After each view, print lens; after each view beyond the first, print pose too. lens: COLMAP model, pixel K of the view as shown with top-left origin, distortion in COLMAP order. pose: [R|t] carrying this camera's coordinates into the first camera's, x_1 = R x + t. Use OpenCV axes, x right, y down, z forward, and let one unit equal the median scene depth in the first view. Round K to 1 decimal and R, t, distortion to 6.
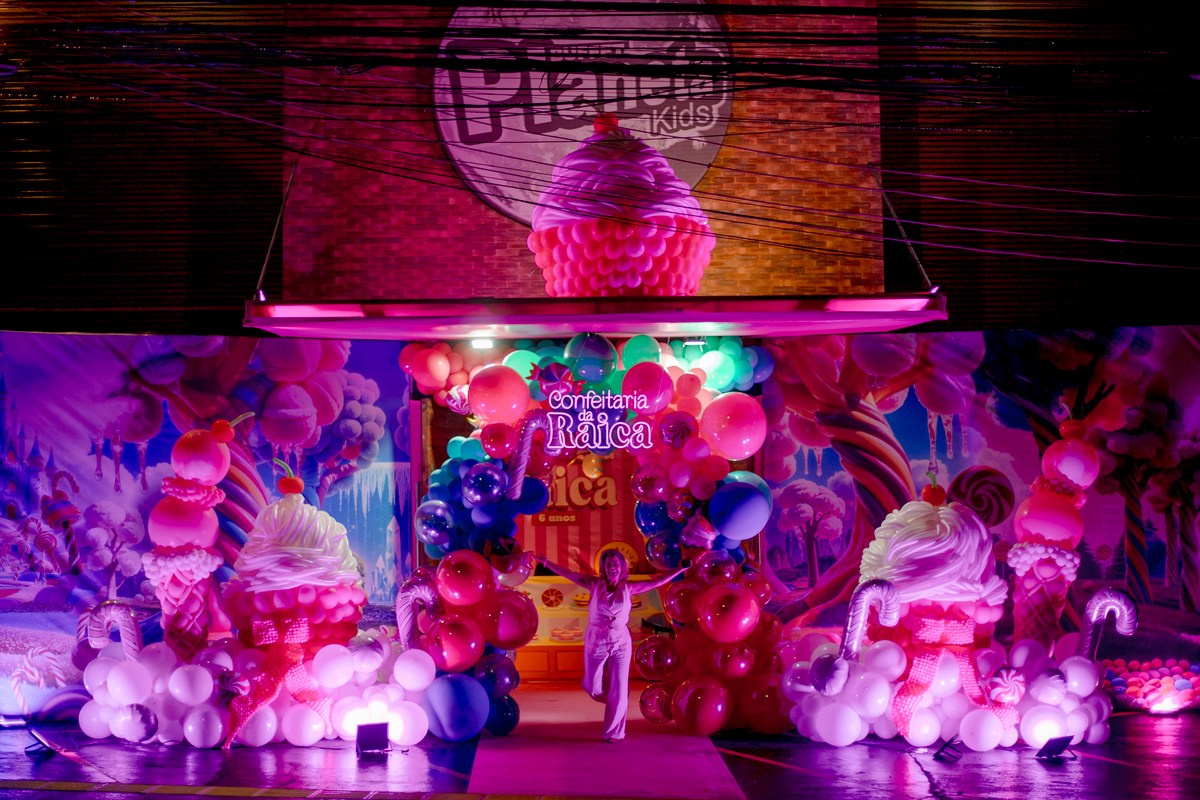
lens RADIAL K [[1734.2, 0, 600.0], [0, 1734.2, 400.0], [0, 0, 1]] dist [-0.125076, 0.123230]
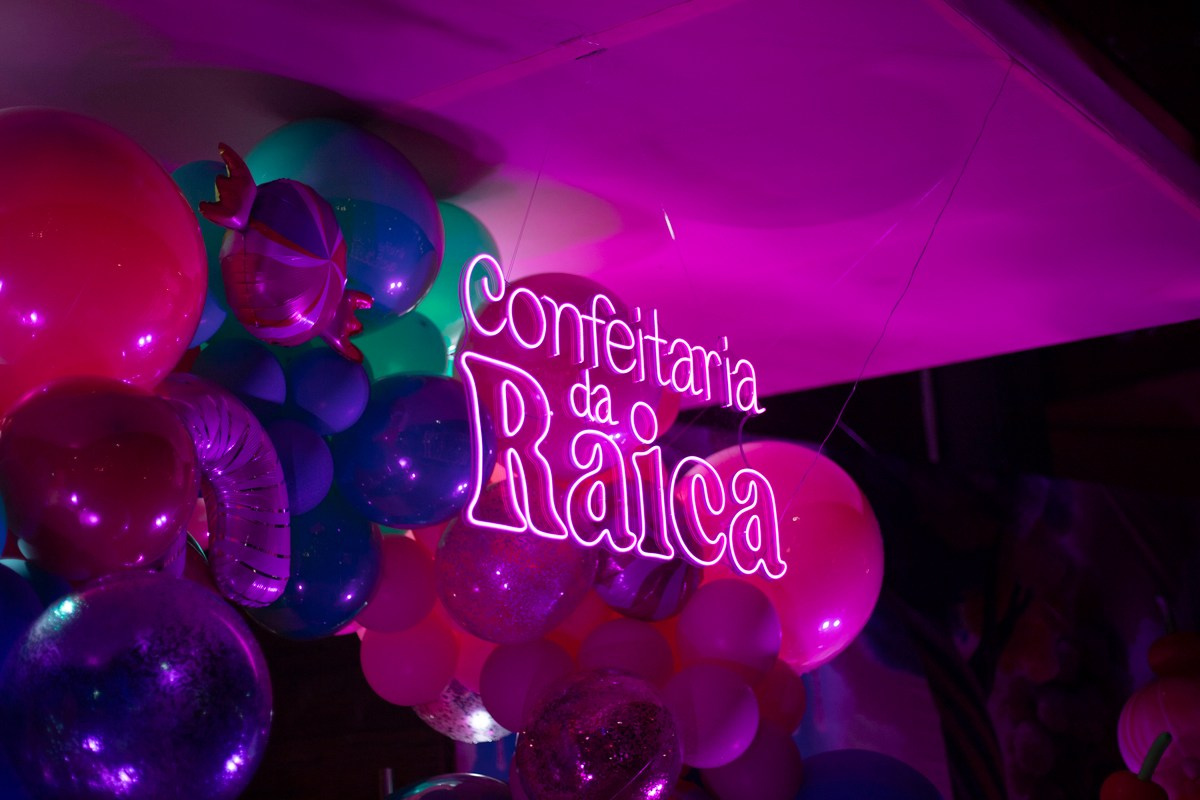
lens RADIAL K [[1734.2, 0, 600.0], [0, 1734.2, 400.0], [0, 0, 1]] dist [-0.125076, 0.123230]
pose [[0.629162, 0.183102, 0.755400, -0.163050], [0.000004, 0.971857, -0.235573, 0.057424], [-0.777274, 0.148216, 0.611454, 0.849689]]
